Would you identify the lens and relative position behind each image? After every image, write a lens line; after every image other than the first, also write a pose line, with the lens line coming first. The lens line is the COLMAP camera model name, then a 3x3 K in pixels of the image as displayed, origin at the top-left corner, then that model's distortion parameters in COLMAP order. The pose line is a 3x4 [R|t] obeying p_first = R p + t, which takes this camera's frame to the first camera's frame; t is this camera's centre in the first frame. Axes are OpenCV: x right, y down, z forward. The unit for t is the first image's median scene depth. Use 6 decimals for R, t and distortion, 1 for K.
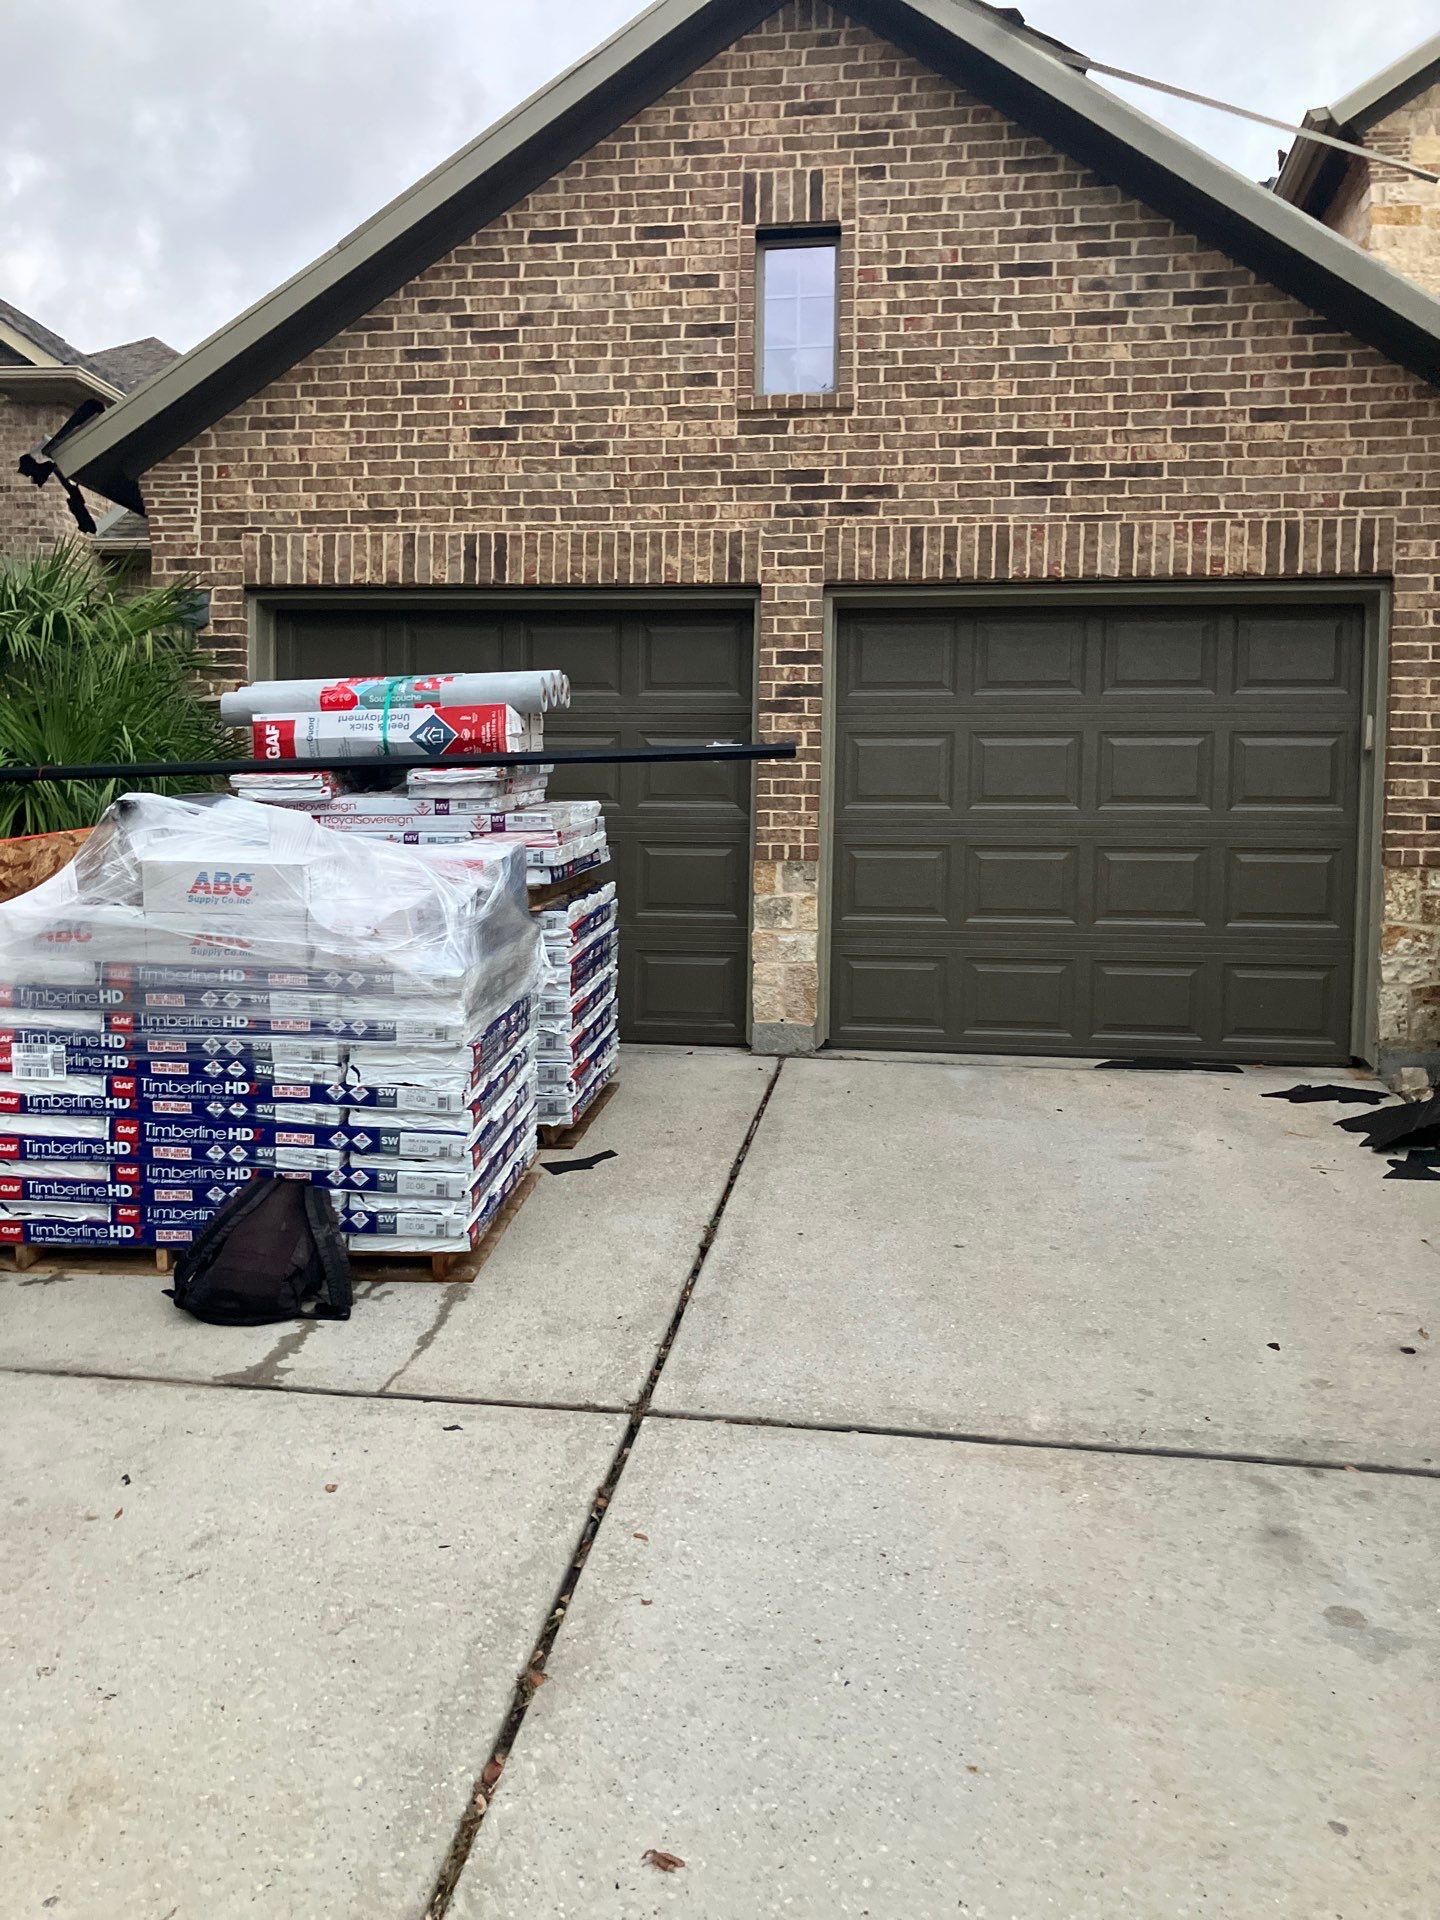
lens RADIAL K [[1542.9, 0, 719.9], [0, 1542.9, 954.2], [0, 0, 1]] dist [0.048953, -0.043138]
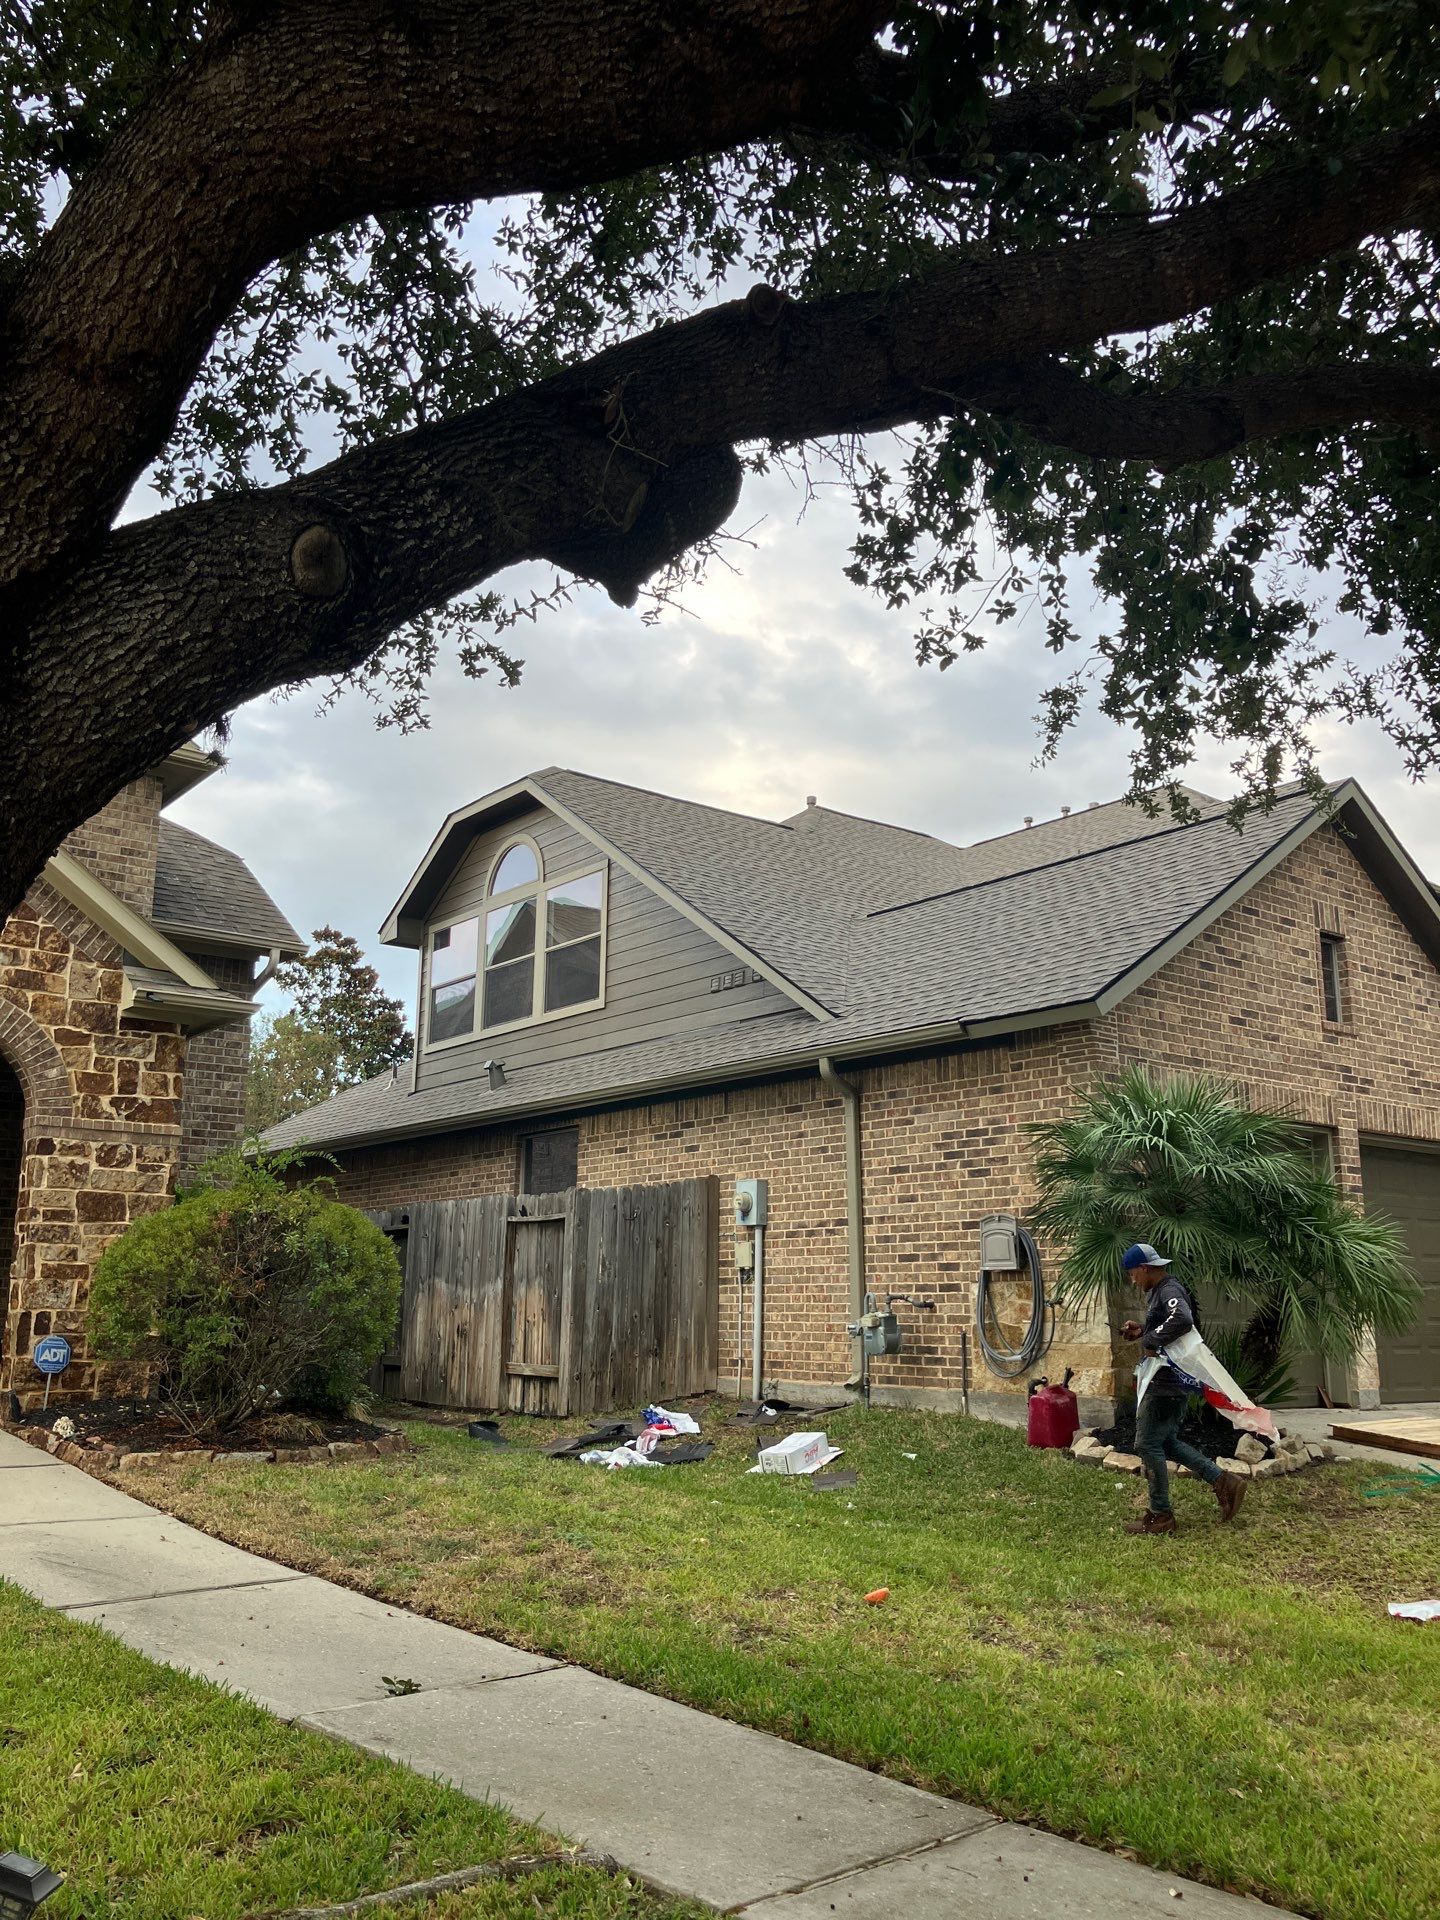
lens RADIAL K [[1542.9, 0, 737.2], [0, 1542.9, 947.9], [0, 0, 1]] dist [0.048953, -0.043138]
pose [[0.691501, 0.150435, 0.706538, -1.680685], [0.031272, 0.970925, -0.237334, -0.045222], [-0.721698, 0.186211, 0.666691, 0.297072]]
